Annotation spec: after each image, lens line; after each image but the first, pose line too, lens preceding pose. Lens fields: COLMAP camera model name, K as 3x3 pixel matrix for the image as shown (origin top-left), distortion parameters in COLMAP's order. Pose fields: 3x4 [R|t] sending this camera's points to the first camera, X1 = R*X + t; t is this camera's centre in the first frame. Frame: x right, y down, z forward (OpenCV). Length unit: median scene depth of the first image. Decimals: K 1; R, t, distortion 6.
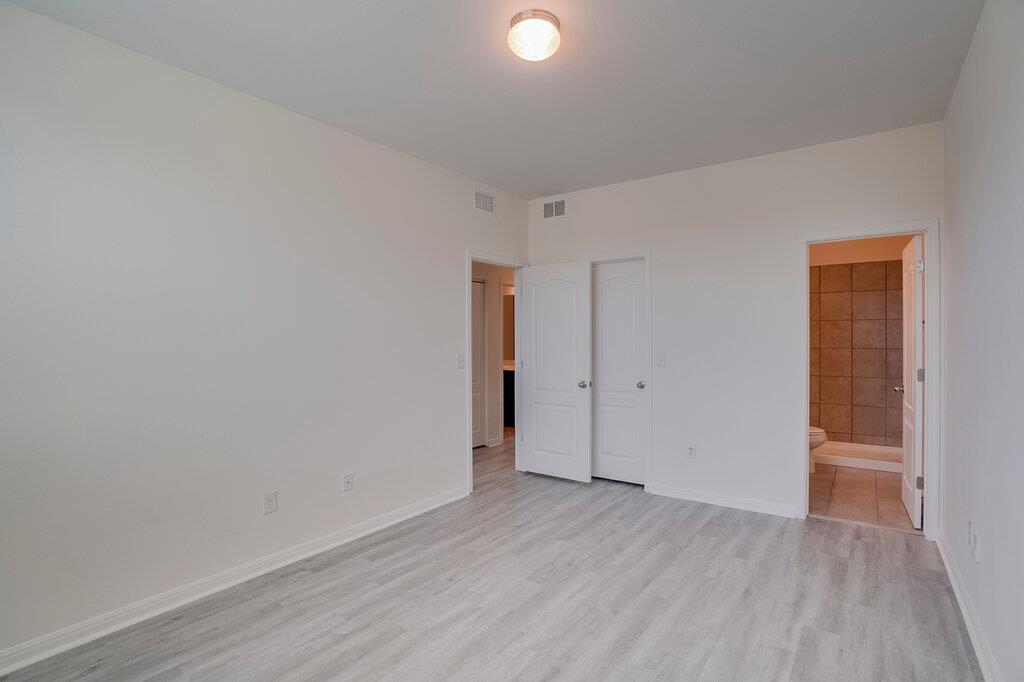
lens RADIAL K [[471.7, 0, 509.3], [0, 471.7, 335.4], [0, 0, 1]] dist [-0.020353, 0.000601]
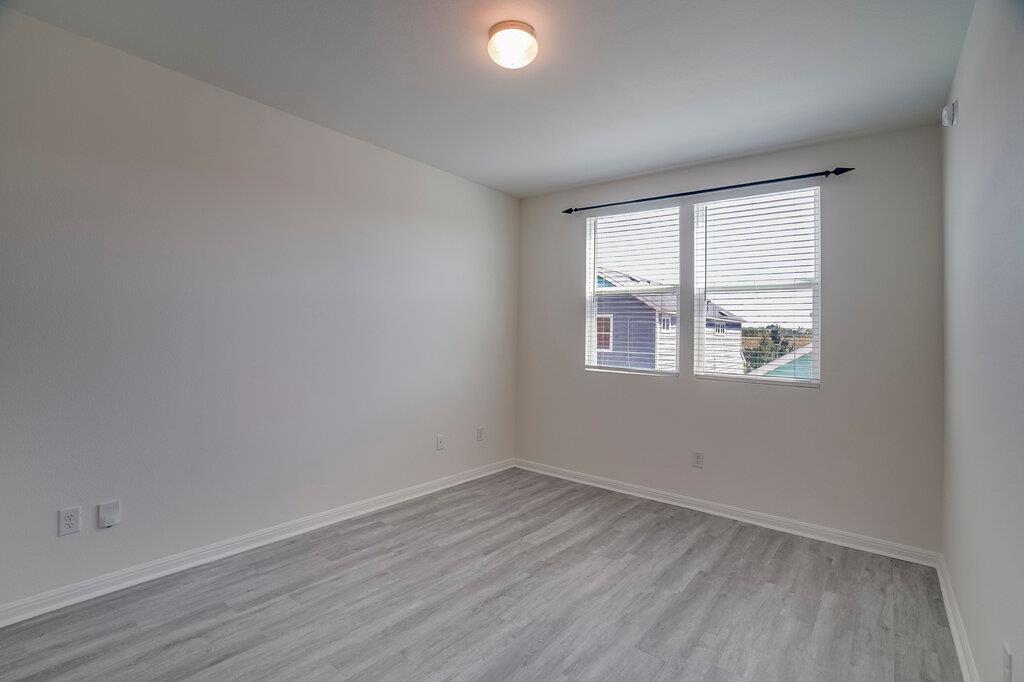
lens RADIAL K [[471.7, 0, 509.3], [0, 471.7, 335.4], [0, 0, 1]] dist [-0.020353, 0.000601]
pose [[-0.999778, -0.019294, 0.008515, 0.035394], [-0.019332, 0.999803, -0.004460, 0.008200], [-0.008427, -0.004624, -0.999954, 1.765536]]
